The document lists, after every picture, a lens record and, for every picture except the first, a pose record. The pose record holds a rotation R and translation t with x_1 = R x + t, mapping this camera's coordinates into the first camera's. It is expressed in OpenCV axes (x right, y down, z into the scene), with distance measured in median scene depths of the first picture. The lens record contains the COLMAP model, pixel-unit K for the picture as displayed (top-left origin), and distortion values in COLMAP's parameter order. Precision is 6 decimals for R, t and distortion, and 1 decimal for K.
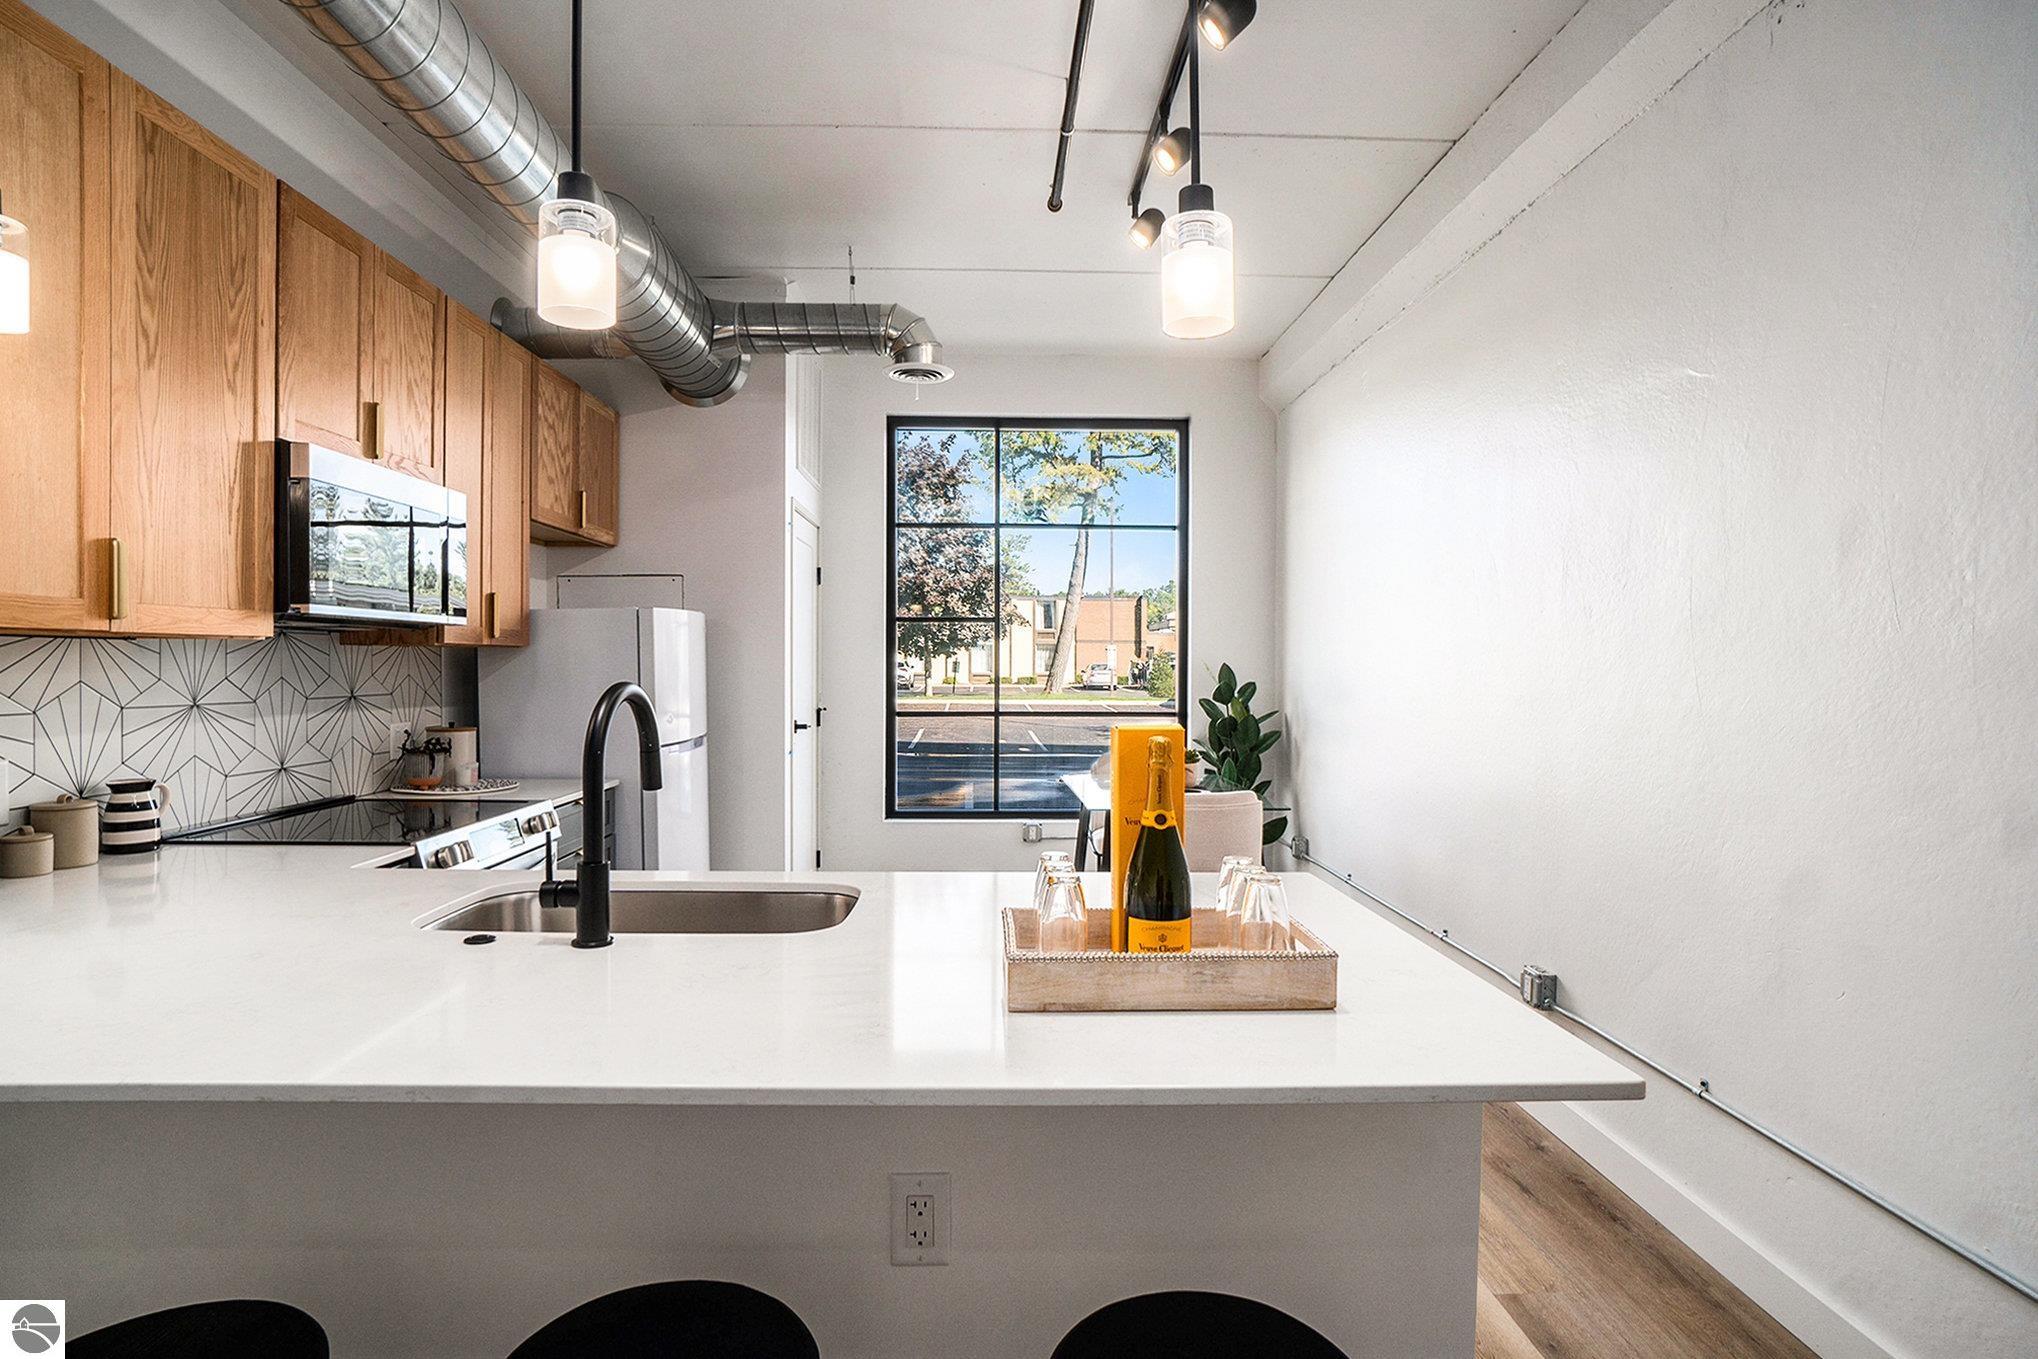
lens RADIAL K [[1052.9, 0, 1000.7], [0, 1052.9, 655.2], [0, 0, 1]] dist [-0.017322, 0.001509]
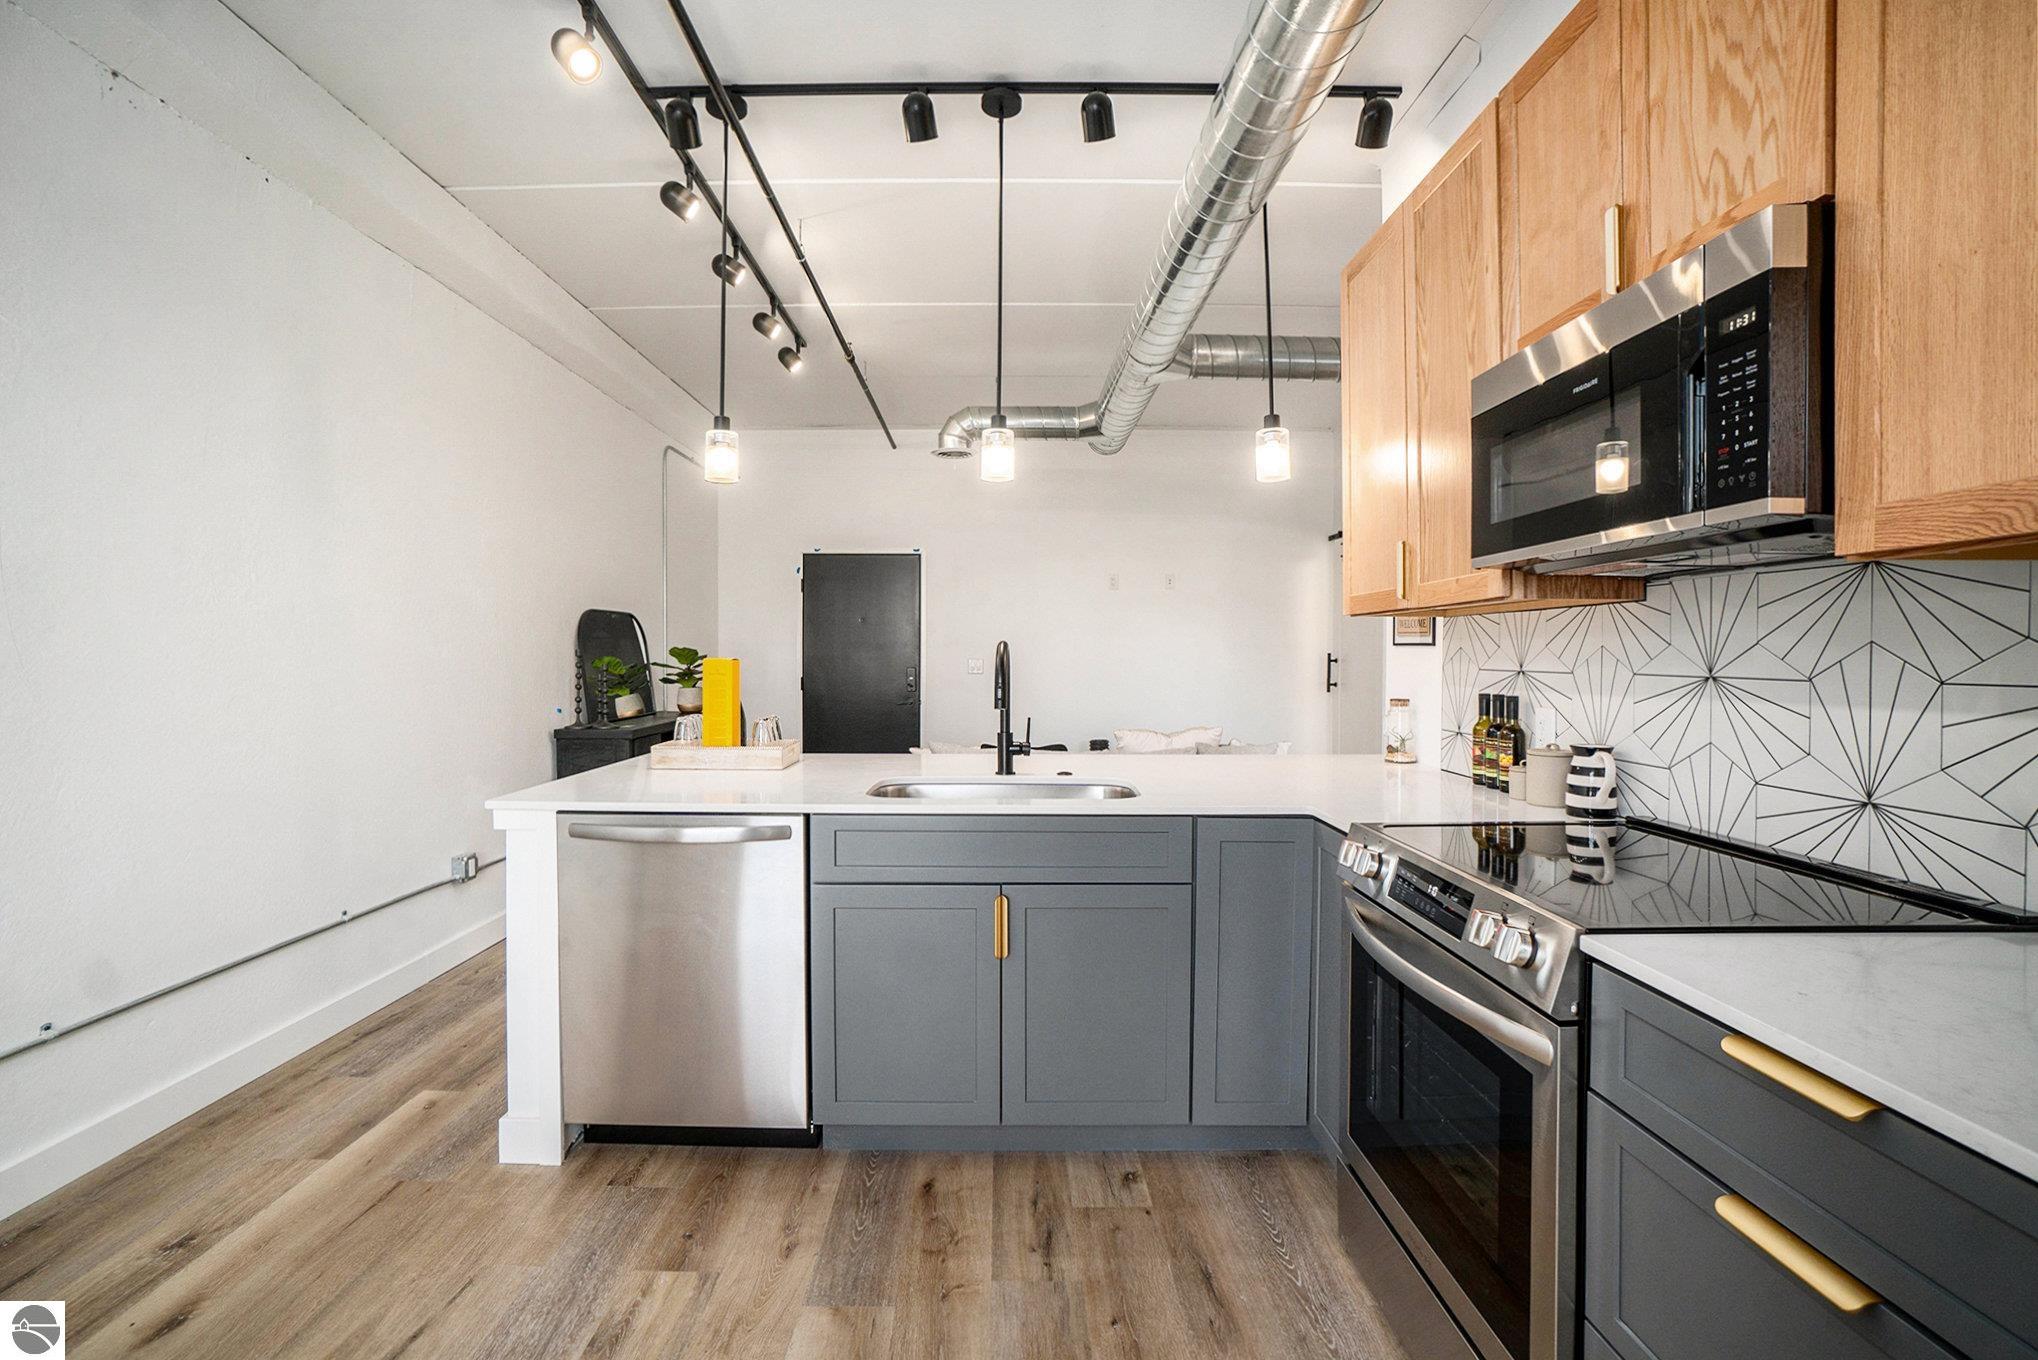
lens RADIAL K [[903.8, 0, 995.3], [0, 903.8, 667.8], [0, 0, 1]] dist [-0.061035, 0.025099]
pose [[-0.999582, -0.007505, 0.027923, -0.154353], [-0.007354, 0.999958, 0.005506, 0.024763], [-0.027963, 0.005298, -0.999595, 1.005159]]
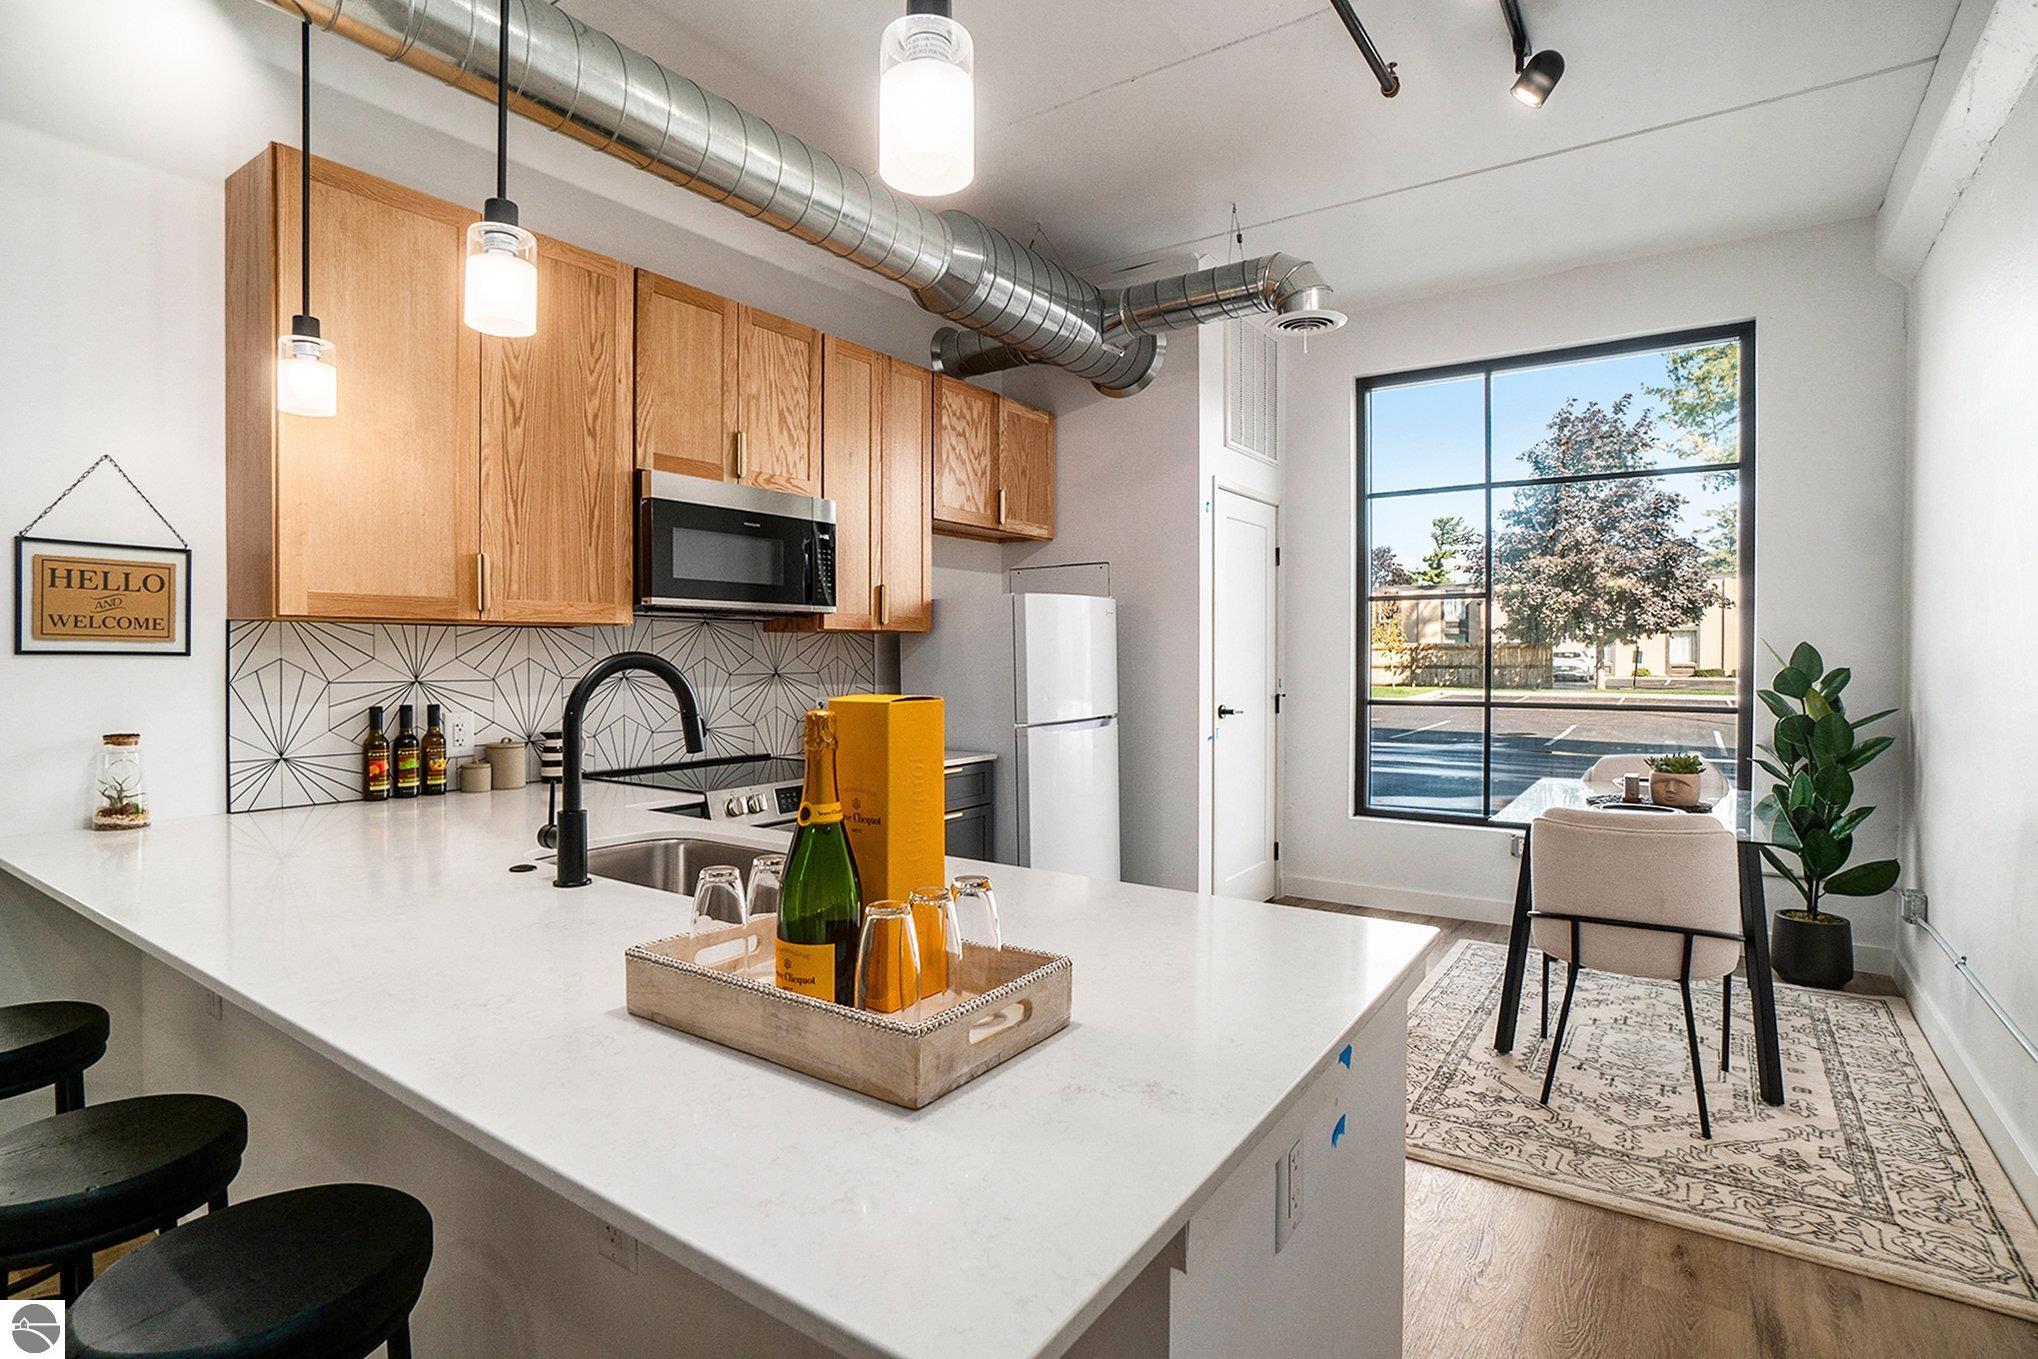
lens RADIAL K [[1010.1, 0, 1012.9], [0, 1010.1, 660.1], [0, 0, 1]] dist [-0.048950, 0.024188]
pose [[0.807497, -0.002478, -0.589866, 0.229756], [0.009585, 0.999914, 0.008921, 0.011484], [0.589793, -0.012858, 0.807452, 0.155456]]
